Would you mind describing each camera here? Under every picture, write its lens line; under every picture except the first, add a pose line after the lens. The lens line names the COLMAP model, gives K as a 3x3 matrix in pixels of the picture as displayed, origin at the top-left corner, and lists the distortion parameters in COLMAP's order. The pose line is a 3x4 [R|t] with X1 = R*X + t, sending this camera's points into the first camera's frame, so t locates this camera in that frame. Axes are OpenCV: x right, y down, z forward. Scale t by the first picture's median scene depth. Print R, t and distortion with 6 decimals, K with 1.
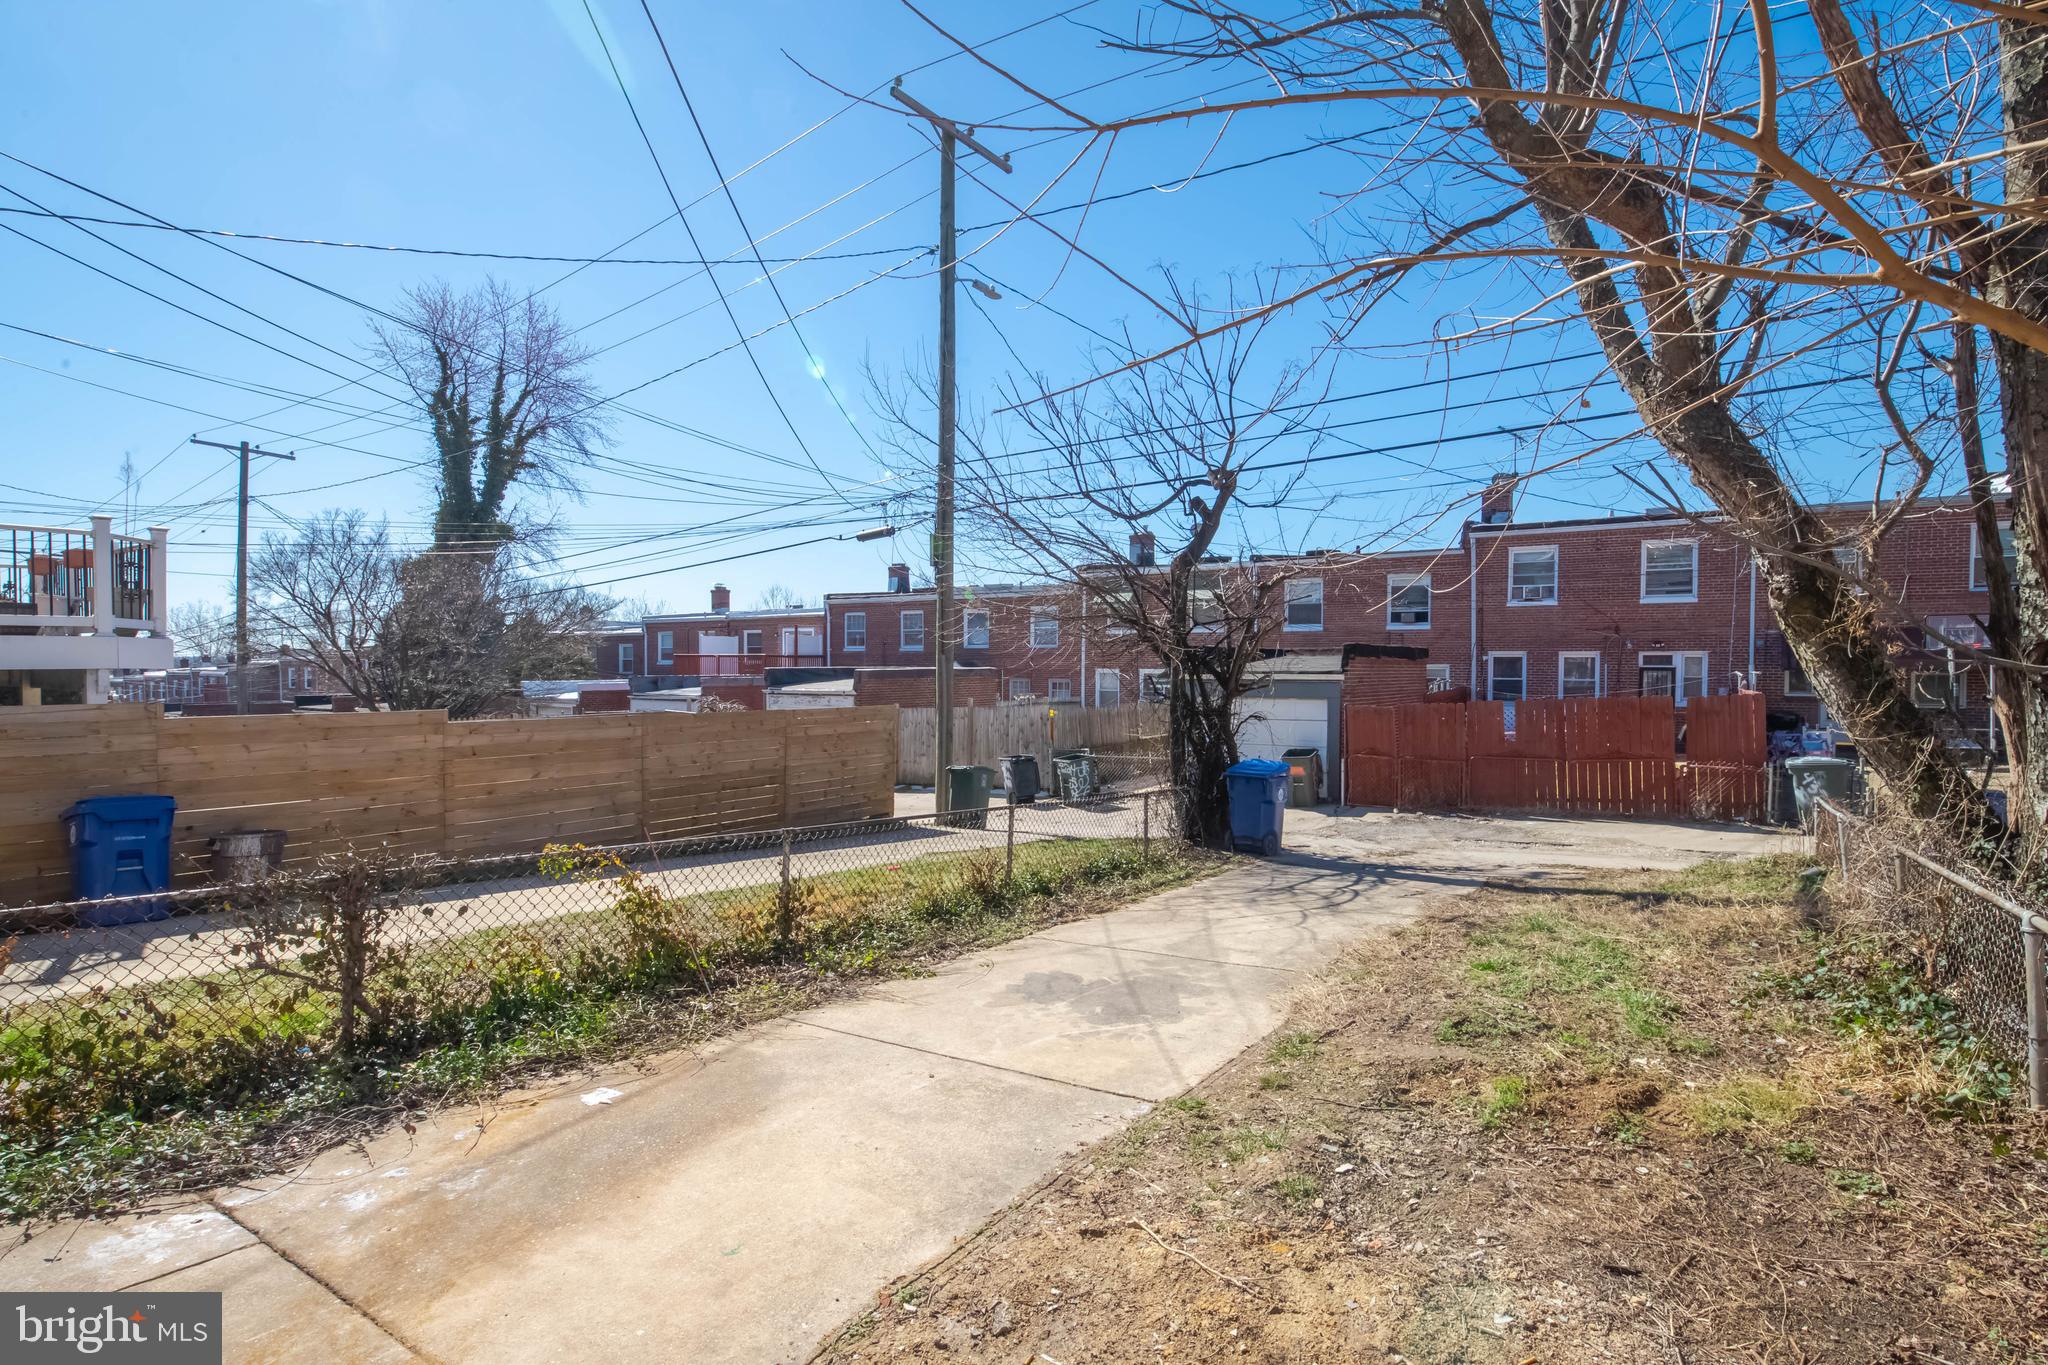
lens RADIAL K [[984.8, 0, 1024.2], [0, 984.8, 684.7], [0, 0, 1]] dist [-0.003269, -0.002203]
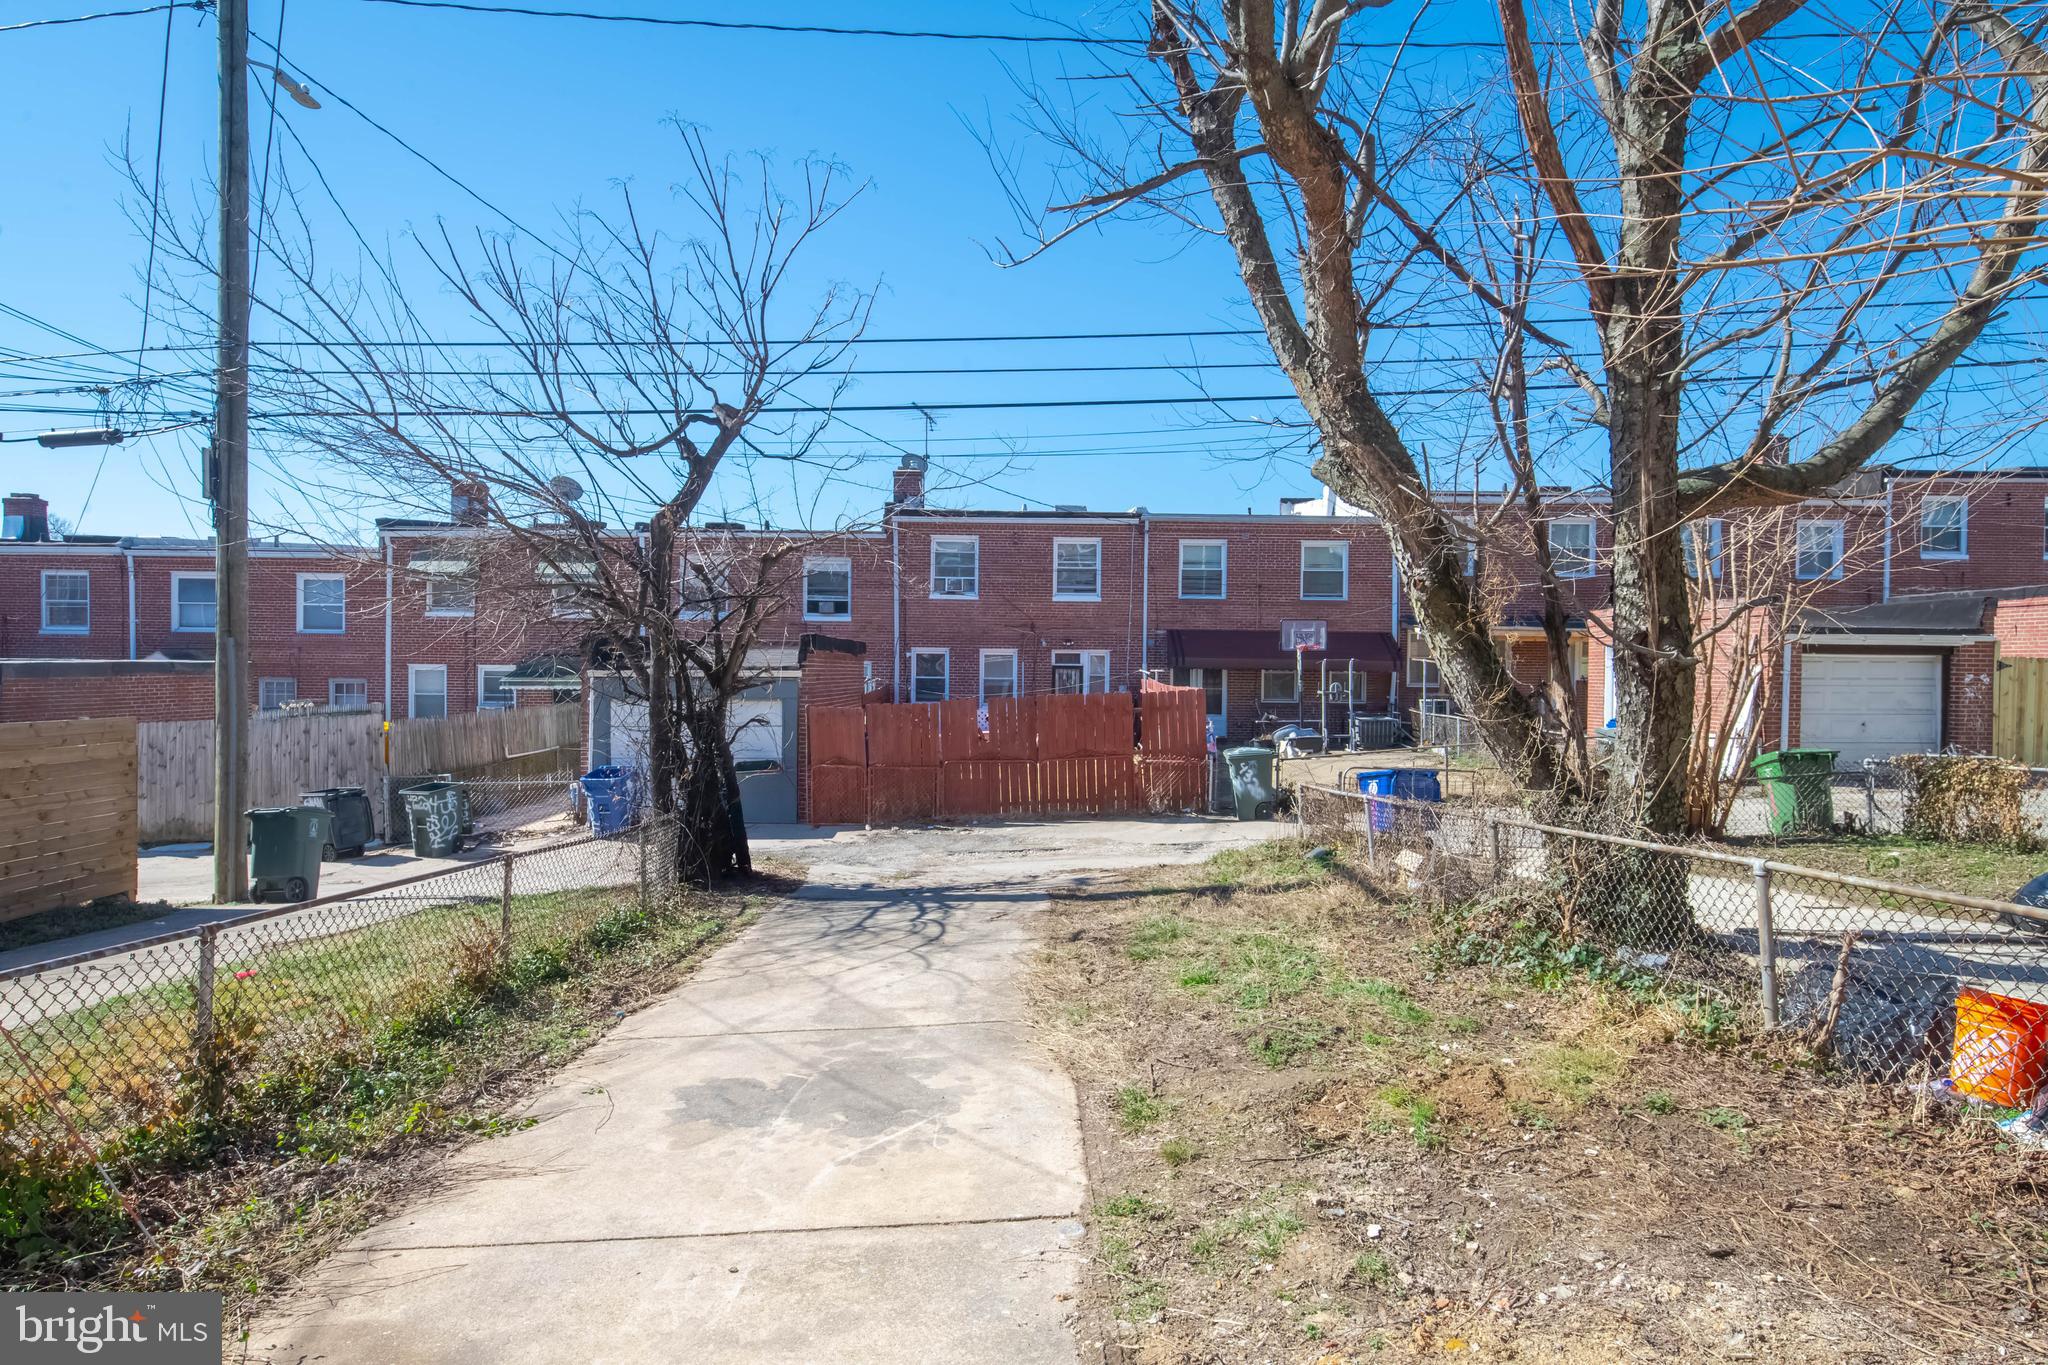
lens RADIAL K [[1177.5, 0, 1024.0], [0, 1177.5, 684.8], [0, 0, 1]] dist [0.016157, -0.001821]
pose [[0.820558, -0.003952, 0.571550, -0.127183], [0.005632, 0.999983, -0.001171, 0.005358], [-0.571536, 0.004180, 0.820567, 0.084689]]
